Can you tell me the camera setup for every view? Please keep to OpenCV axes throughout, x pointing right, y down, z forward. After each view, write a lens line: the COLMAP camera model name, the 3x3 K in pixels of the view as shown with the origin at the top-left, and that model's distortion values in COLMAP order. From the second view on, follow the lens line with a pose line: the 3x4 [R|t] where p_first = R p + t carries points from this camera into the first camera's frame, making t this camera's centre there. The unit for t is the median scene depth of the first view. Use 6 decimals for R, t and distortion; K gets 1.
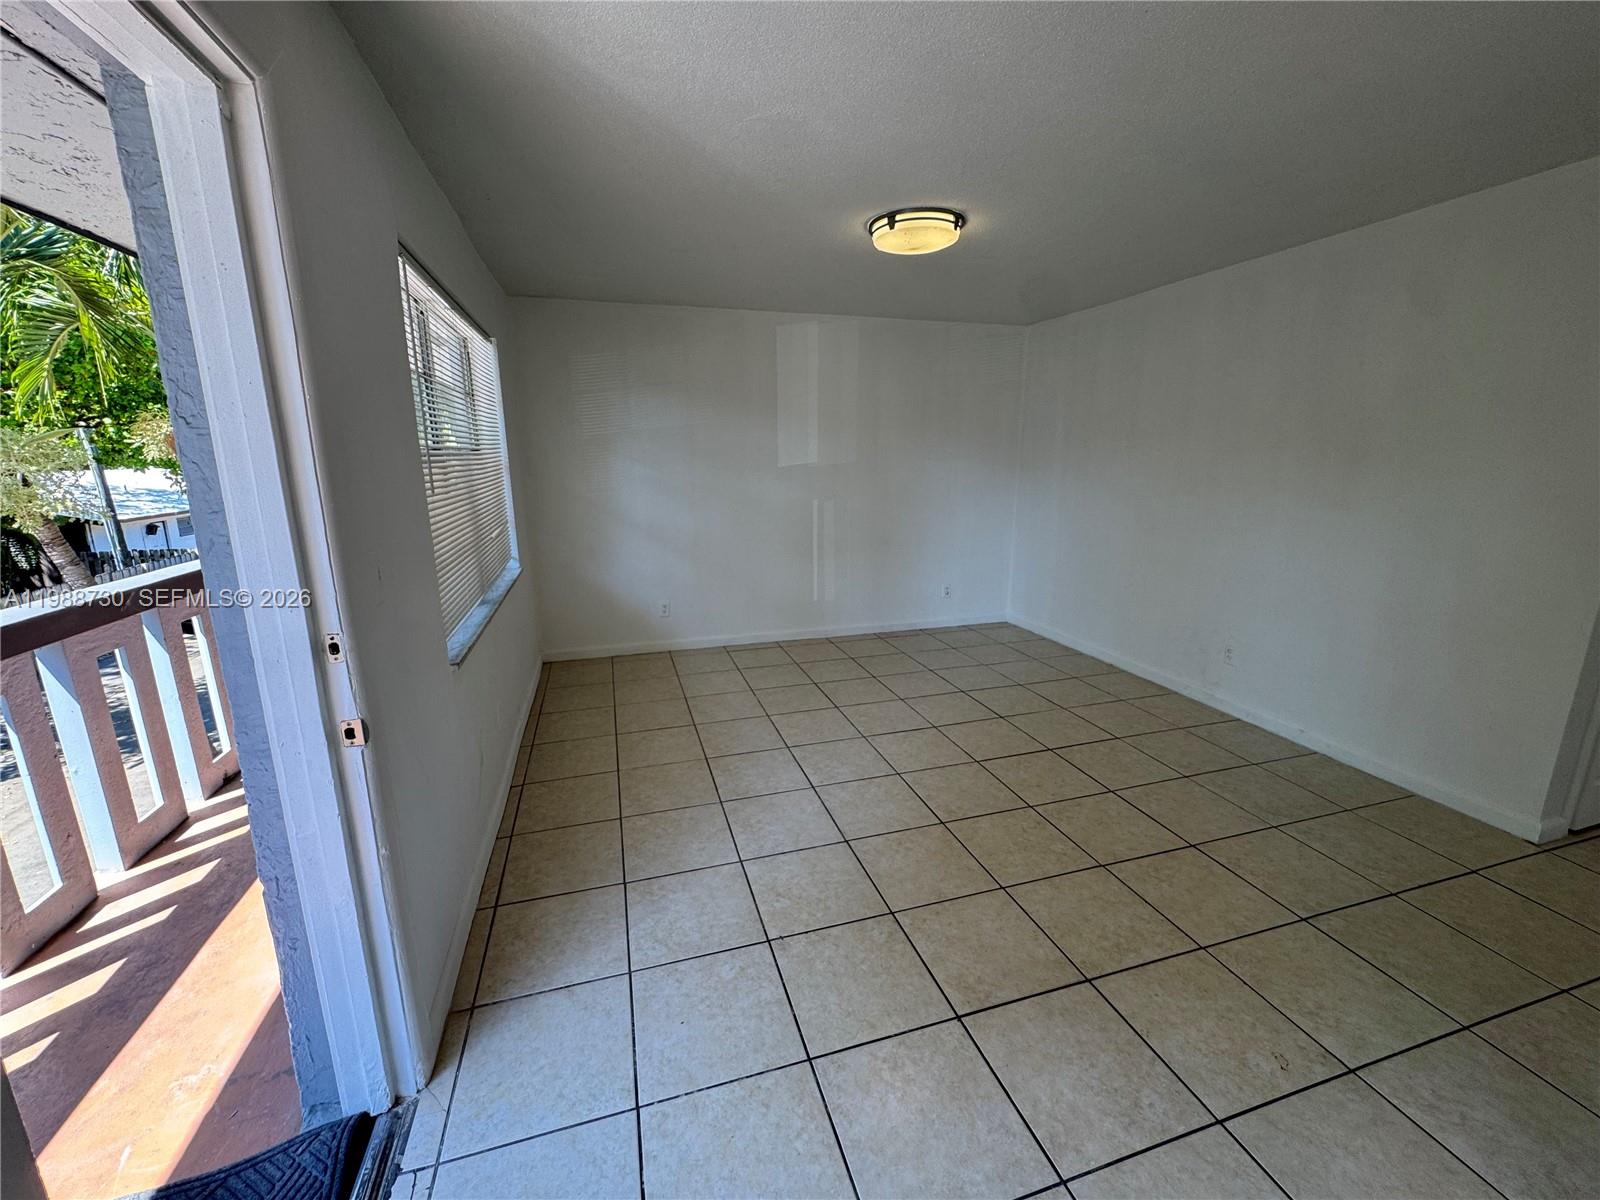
lens RADIAL K [[648.2, 0, 809.0], [0, 648.2, 602.9], [0, 0, 1]] dist [-0.003004, 0.000565]
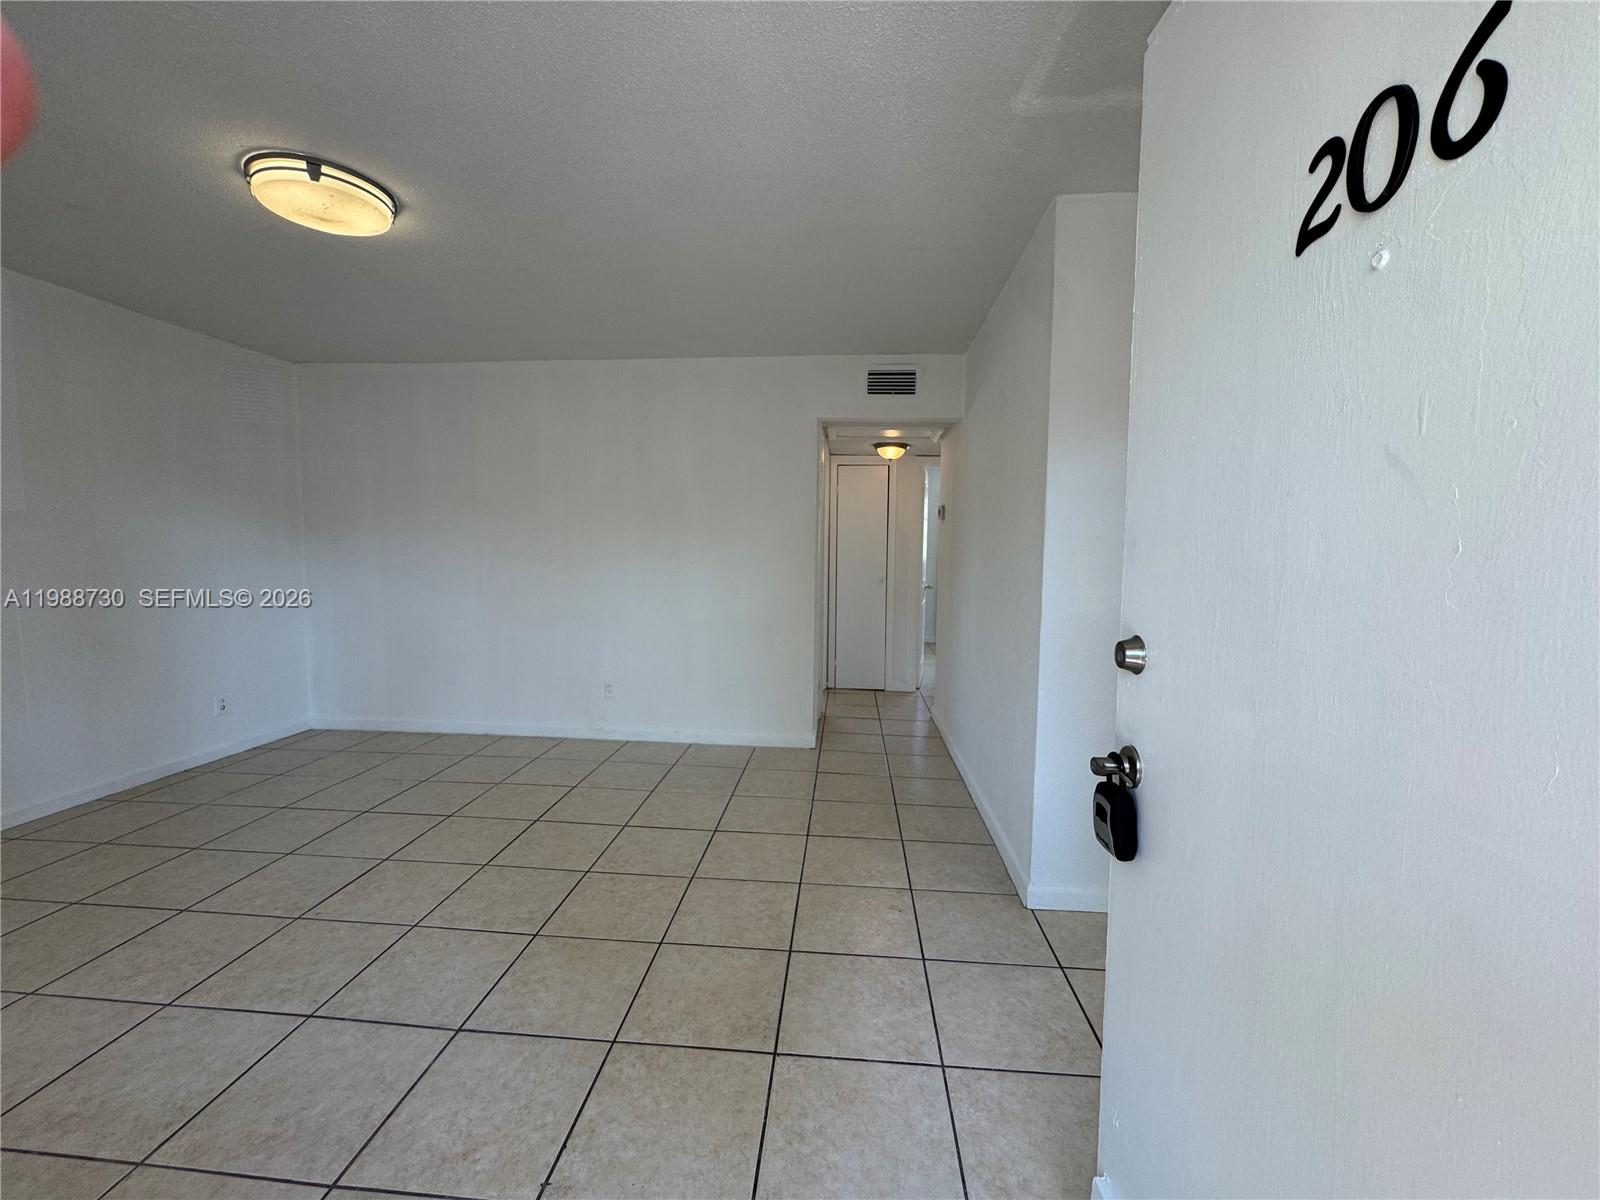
lens RADIAL K [[648.2, 0, 796.0], [0, 648.2, 597.7], [0, 0, 1]] dist [-0.003004, 0.000565]
pose [[0.363472, -0.059227, 0.929721, -0.372930], [0.201543, 0.979342, -0.016404, 0.009044], [-0.909543, 0.193341, 0.367900, 0.315381]]
